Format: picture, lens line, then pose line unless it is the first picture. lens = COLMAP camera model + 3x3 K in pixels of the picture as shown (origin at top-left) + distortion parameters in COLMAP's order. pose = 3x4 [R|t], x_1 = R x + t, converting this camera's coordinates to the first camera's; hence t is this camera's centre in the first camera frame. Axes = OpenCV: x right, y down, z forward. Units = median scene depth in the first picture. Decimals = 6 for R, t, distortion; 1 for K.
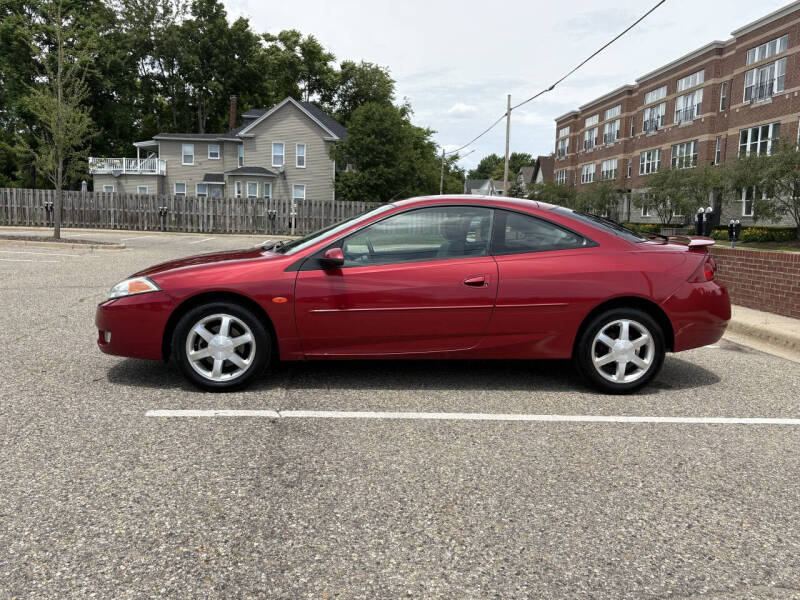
lens RADIAL K [[710.8, 0, 395.8], [0, 710.8, 295.1], [0, 0, 1]] dist [0.051448, -0.048731]
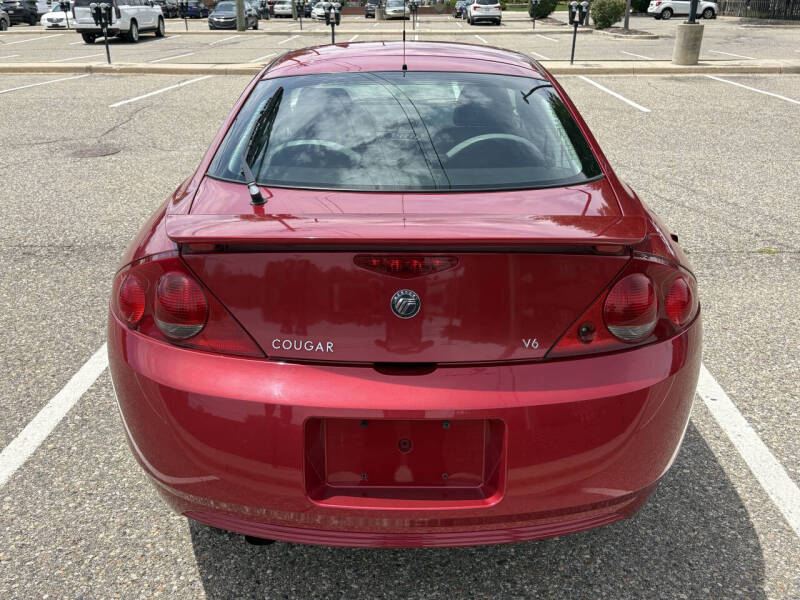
lens RADIAL K [[710.8, 0, 395.8], [0, 710.8, 295.1], [0, 0, 1]] dist [0.051448, -0.048731]
pose [[-0.083190, 0.353638, -0.931676, 0.099405], [-0.106487, 0.926409, 0.361148, -0.022625], [0.990828, 0.129256, -0.039410, 0.151239]]
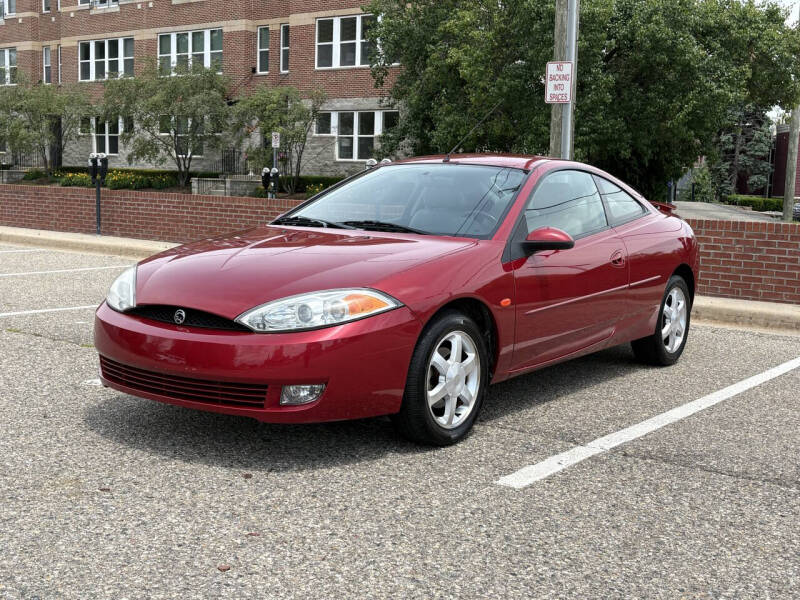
lens RADIAL K [[983.8, 0, 400.0], [0, 983.8, 300.0], [0, 0, 1]] dist [0.164852, -0.509238]
pose [[0.653164, -0.098715, 0.750755, -0.121042], [0.068261, 0.995105, 0.071457, -0.009157], [-0.754134, 0.004574, 0.656705, 0.050657]]
